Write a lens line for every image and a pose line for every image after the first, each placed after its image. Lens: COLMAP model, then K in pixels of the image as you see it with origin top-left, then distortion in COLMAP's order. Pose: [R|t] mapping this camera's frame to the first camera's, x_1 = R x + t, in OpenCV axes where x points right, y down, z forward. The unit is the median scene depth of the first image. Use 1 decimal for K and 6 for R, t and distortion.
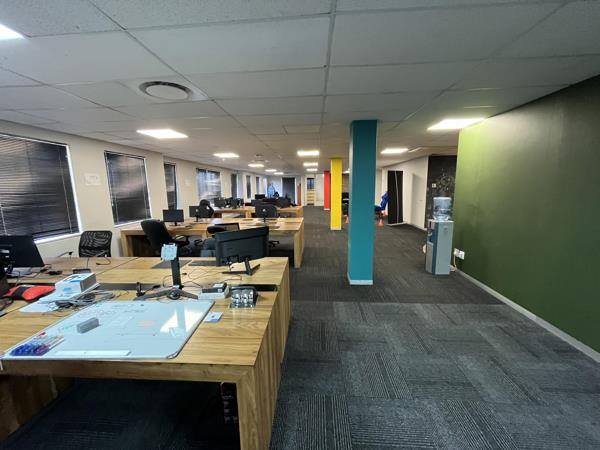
lens RADIAL K [[242.5, 0, 295.2], [0, 242.5, 221.8], [0, 0, 1]] dist [-0.002737, -0.000367]
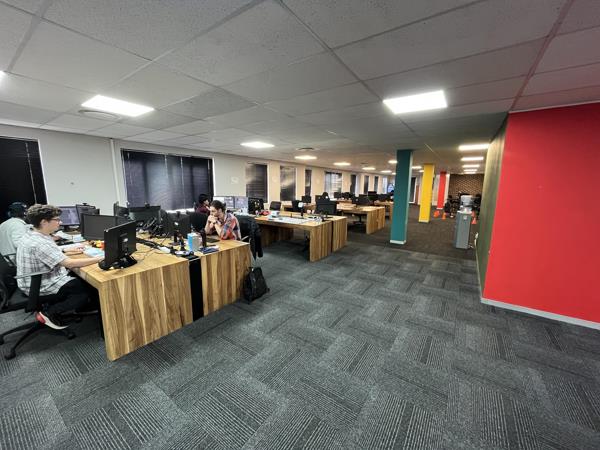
lens RADIAL K [[242.5, 0, 300.1], [0, 242.5, 222.7], [0, 0, 1]] dist [-0.002737, -0.000367]
pose [[0.865590, 0.104018, -0.489831, 0.300584], [-0.097098, 0.994487, 0.039601, 0.065804], [0.491250, 0.013284, 0.870918, -0.501651]]
